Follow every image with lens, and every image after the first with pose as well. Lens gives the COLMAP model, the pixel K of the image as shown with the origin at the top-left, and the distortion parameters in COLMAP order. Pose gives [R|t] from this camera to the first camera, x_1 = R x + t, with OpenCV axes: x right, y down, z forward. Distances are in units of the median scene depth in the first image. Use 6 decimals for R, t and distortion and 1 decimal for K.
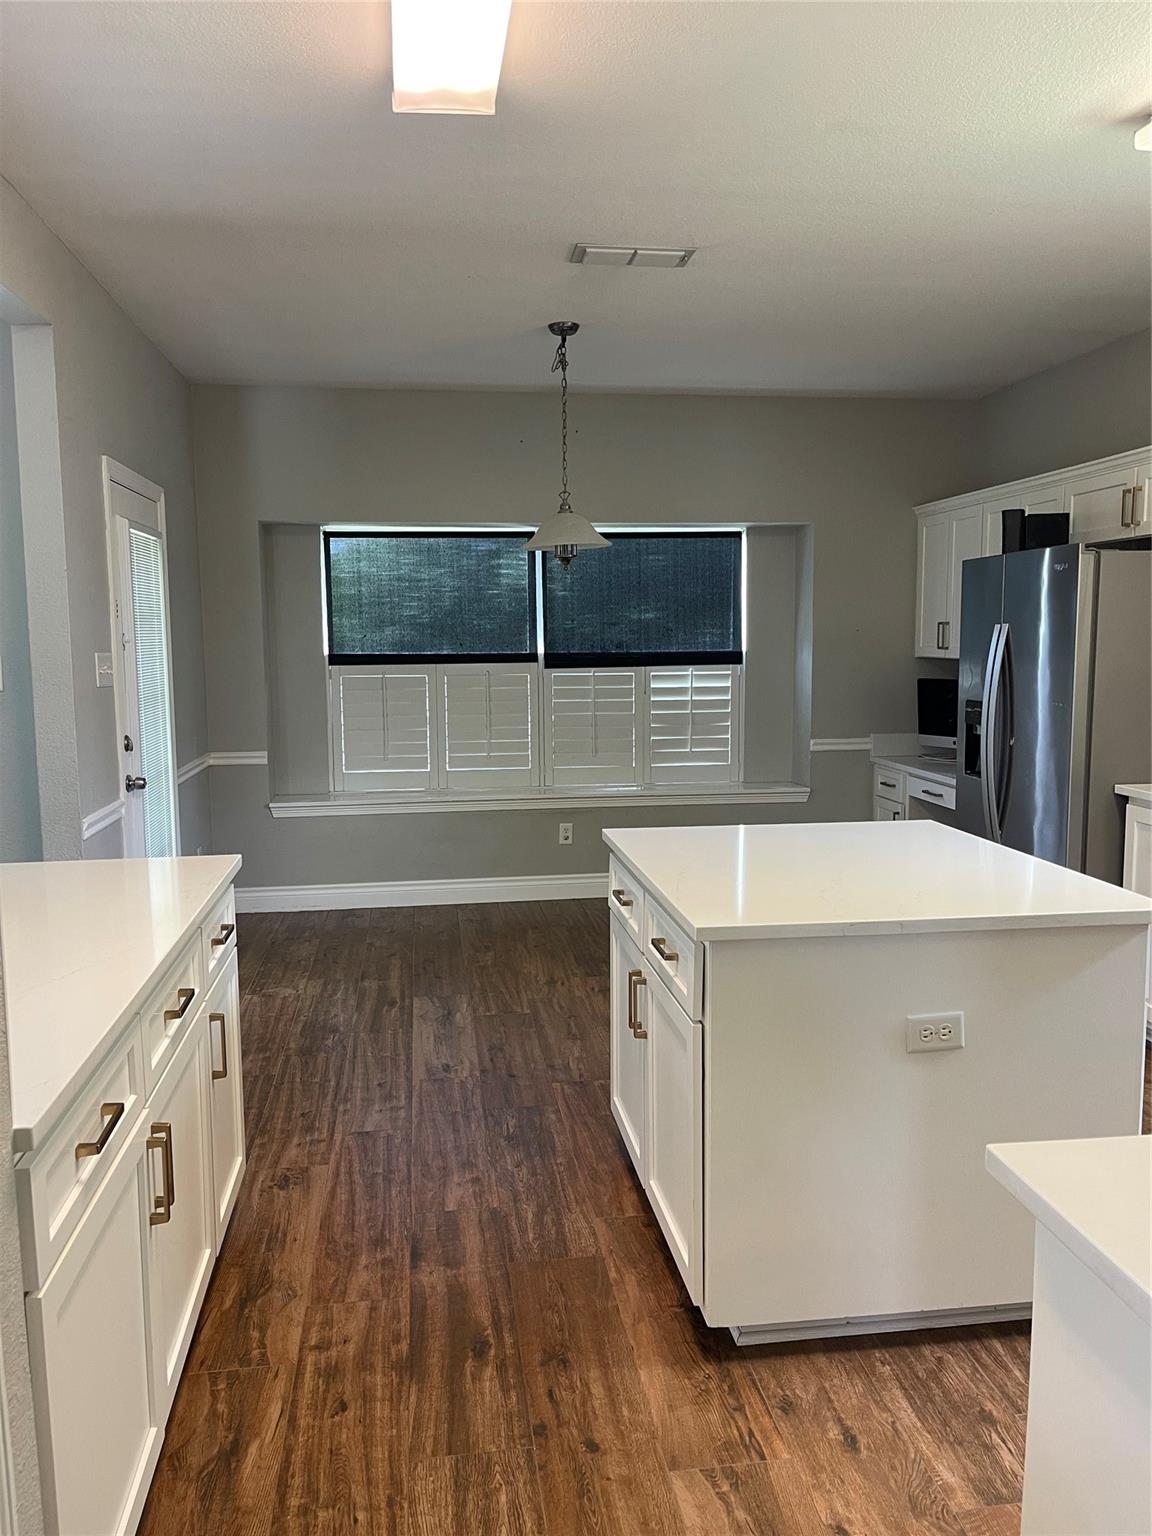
lens RADIAL K [[1163.1, 0, 576.7], [0, 1163.1, 771.5], [0, 0, 1]] dist [0.033464, -0.021779]
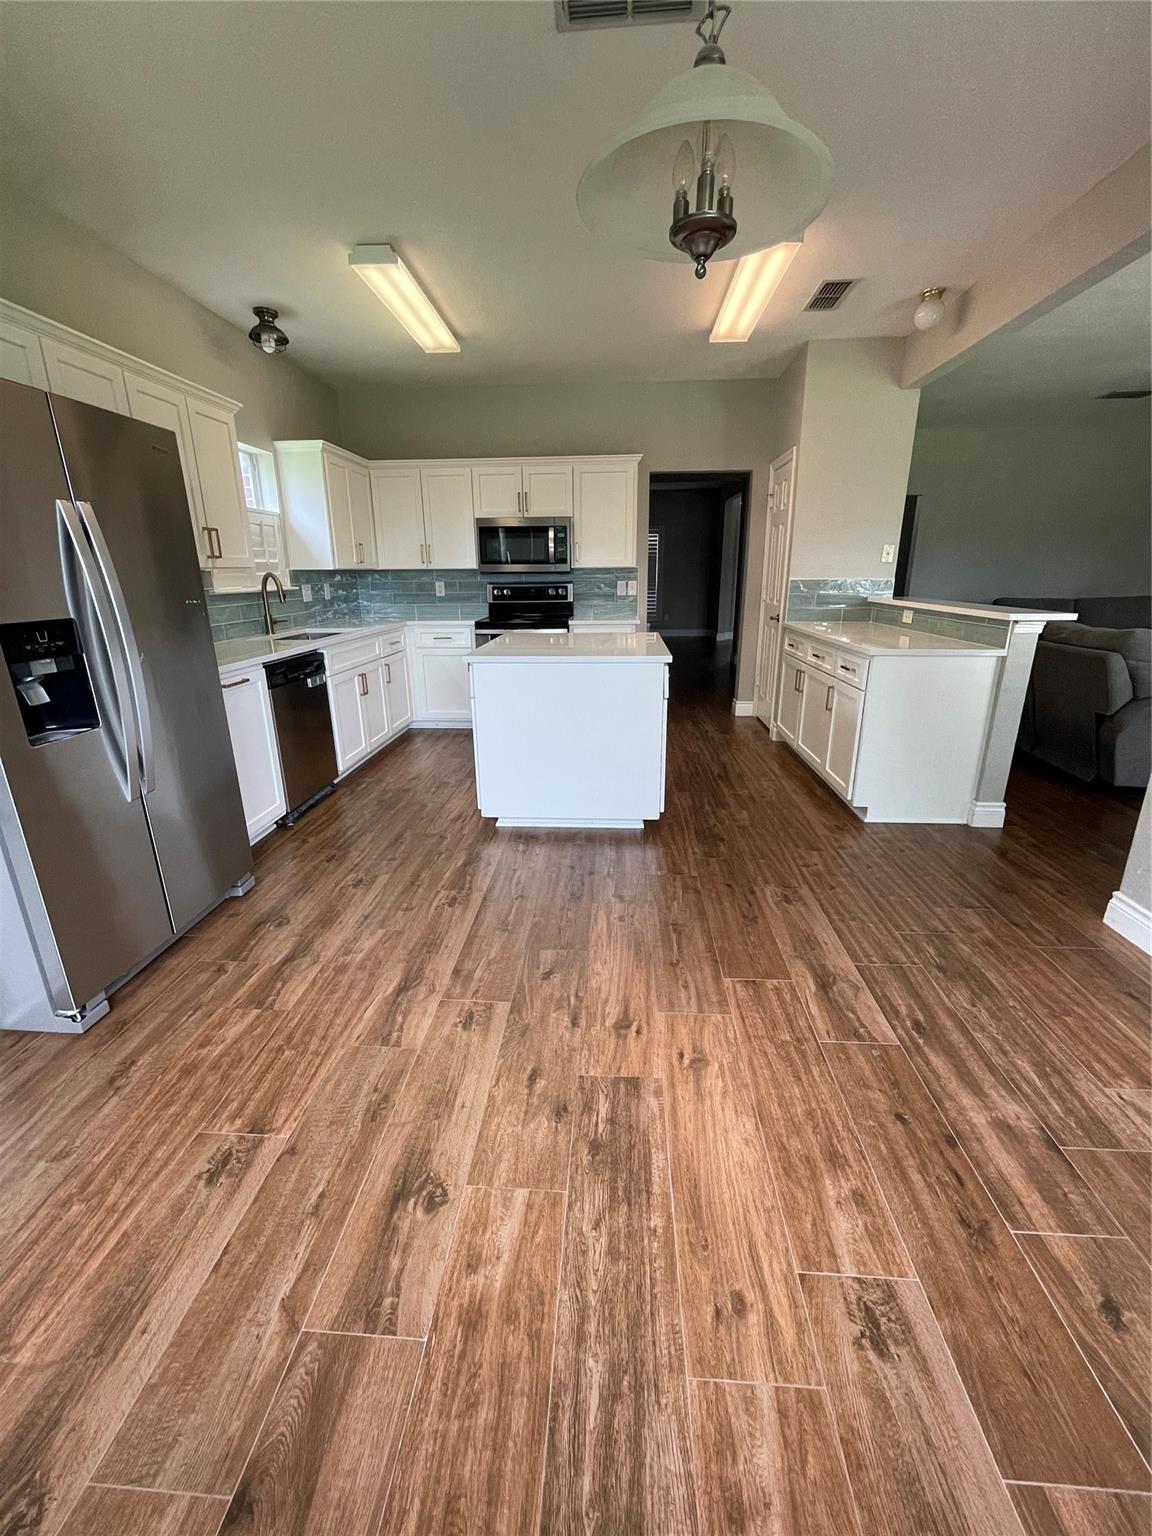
lens RADIAL K [[619.0, 0, 575.2], [0, 619.0, 762.3], [0, 0, 1]] dist [-0.004112, -0.000106]
pose [[-0.978938, -0.047559, 0.198541, -0.017465], [0.037086, 0.914884, 0.402011, -0.129890], [-0.200761, 0.400907, -0.893850, 1.465634]]
